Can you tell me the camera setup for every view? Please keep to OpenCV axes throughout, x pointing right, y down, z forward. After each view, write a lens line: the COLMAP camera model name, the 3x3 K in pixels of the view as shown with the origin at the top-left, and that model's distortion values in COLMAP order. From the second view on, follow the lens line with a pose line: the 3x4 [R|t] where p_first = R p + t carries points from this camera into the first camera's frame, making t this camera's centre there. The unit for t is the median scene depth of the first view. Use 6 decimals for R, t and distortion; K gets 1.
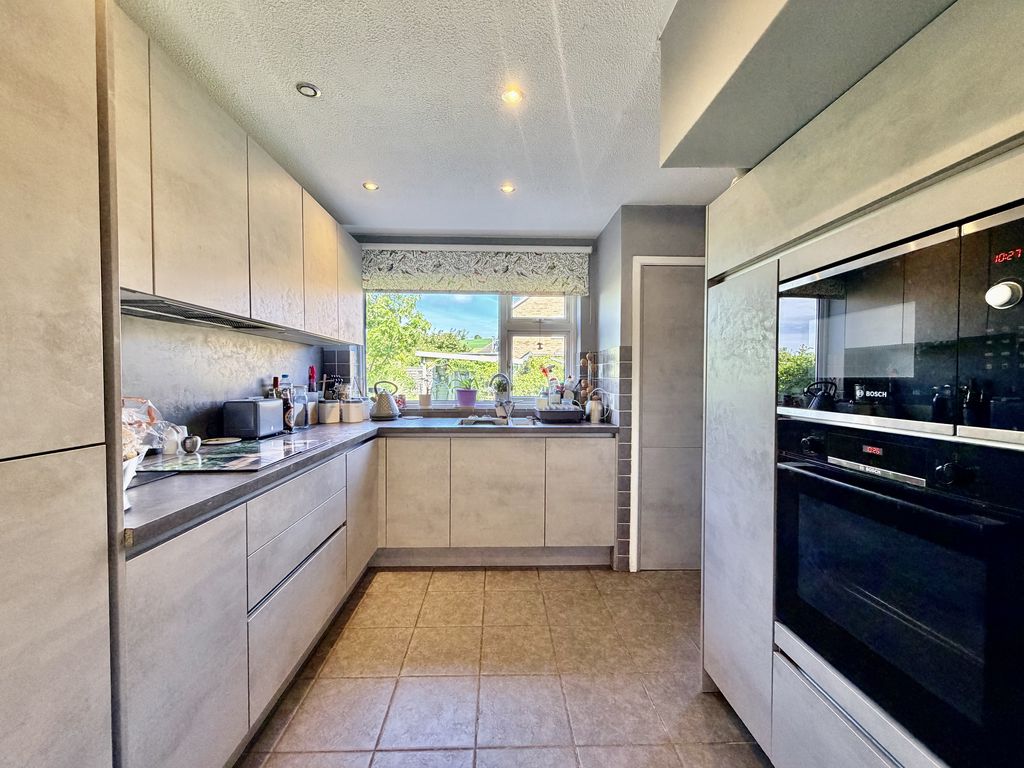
lens RADIAL K [[411.0, 0, 507.8], [0, 411.0, 384.8], [0, 0, 1]] dist [0.001727, 0.000142]
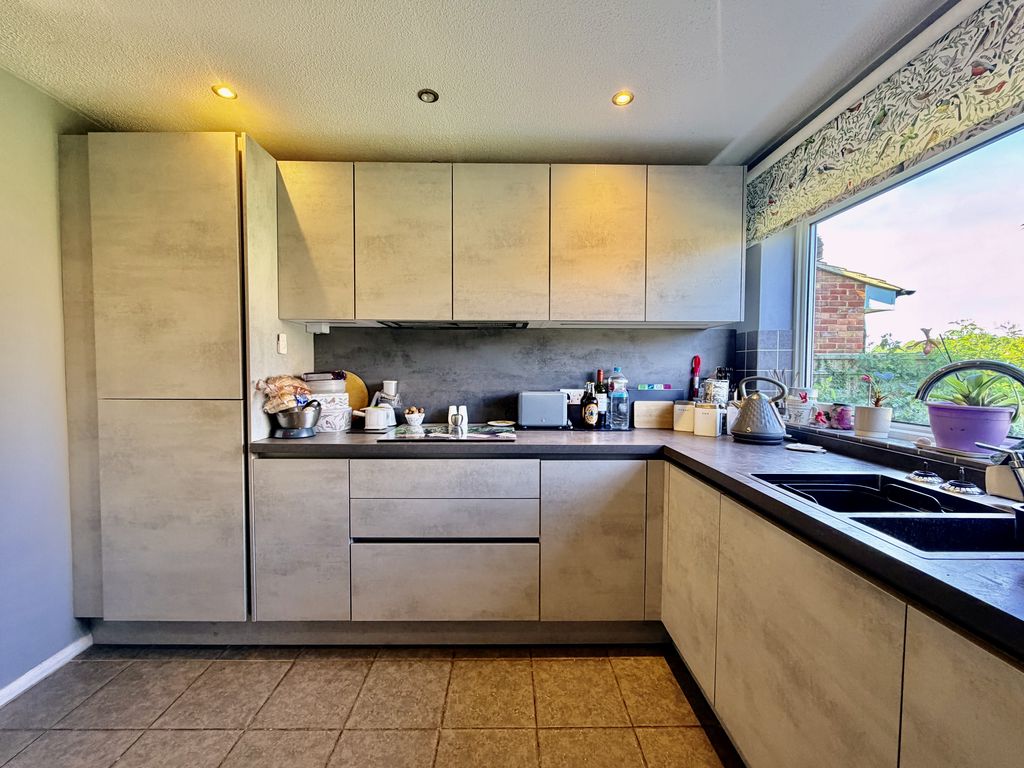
lens RADIAL K [[411.0, 0, 508.2], [0, 411.0, 385.3], [0, 0, 1]] dist [0.001727, 0.000142]
pose [[-0.016350, 0.037645, -0.999157, 0.564709], [-0.021484, 0.999047, 0.037992, -0.021864], [0.999635, 0.022087, -0.015526, 1.185963]]
